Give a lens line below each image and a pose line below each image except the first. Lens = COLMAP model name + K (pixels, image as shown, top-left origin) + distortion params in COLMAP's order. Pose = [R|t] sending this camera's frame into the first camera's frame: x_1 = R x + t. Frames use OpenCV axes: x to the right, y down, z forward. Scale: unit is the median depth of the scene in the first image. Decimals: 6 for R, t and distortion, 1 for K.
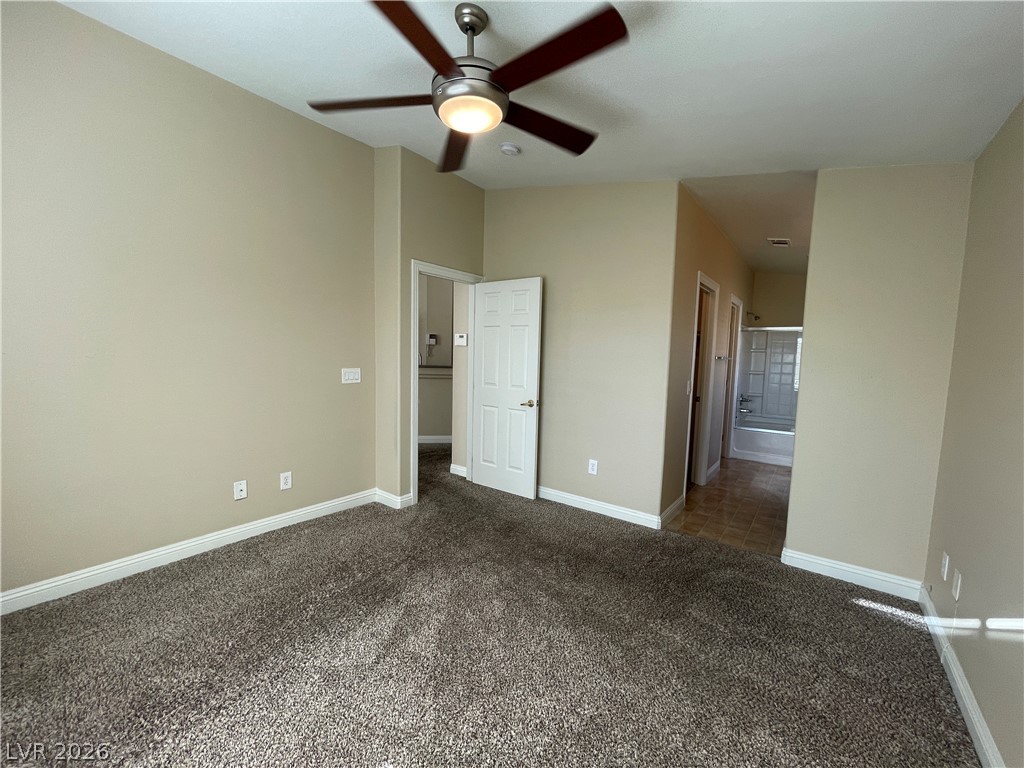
lens RADIAL K [[416.3, 0, 514.9], [0, 416.3, 390.0], [0, 0, 1]] dist [-0.000249, 0.000088]
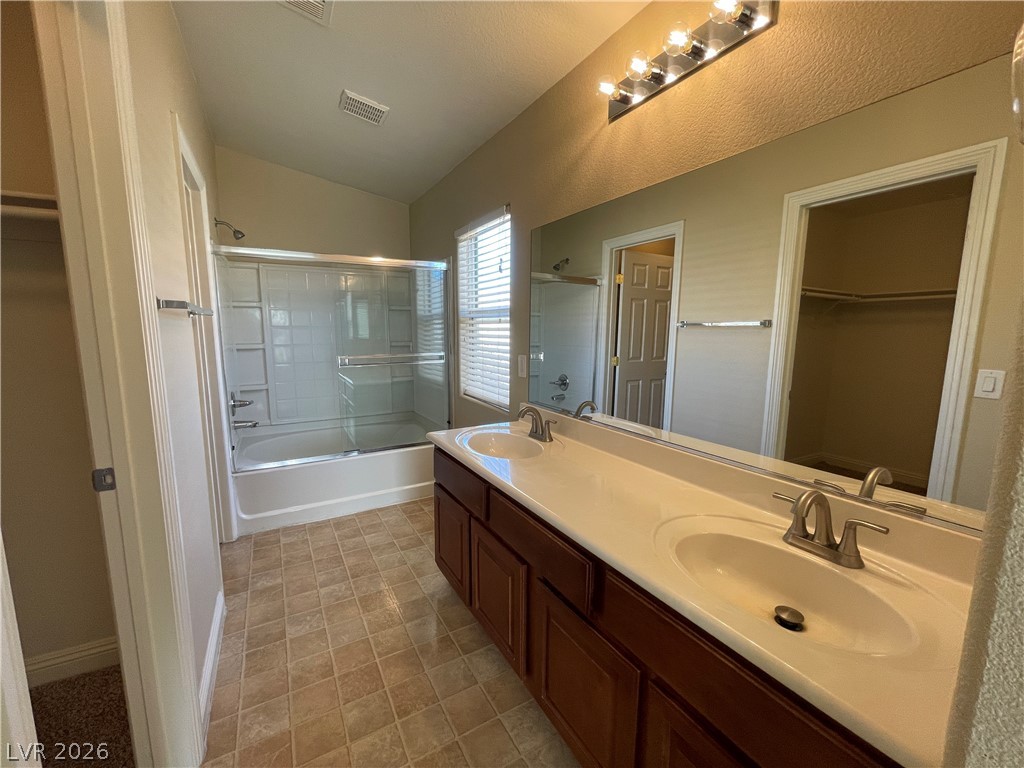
lens RADIAL K [[416.3, 0, 512.6], [0, 416.3, 388.5], [0, 0, 1]] dist [-0.000249, 0.000088]
pose [[0.387887, -0.150391, 0.909355, 0.240523], [0.082595, 0.988301, 0.128216, -0.031565], [-0.917999, 0.025375, 0.395771, 0.526416]]
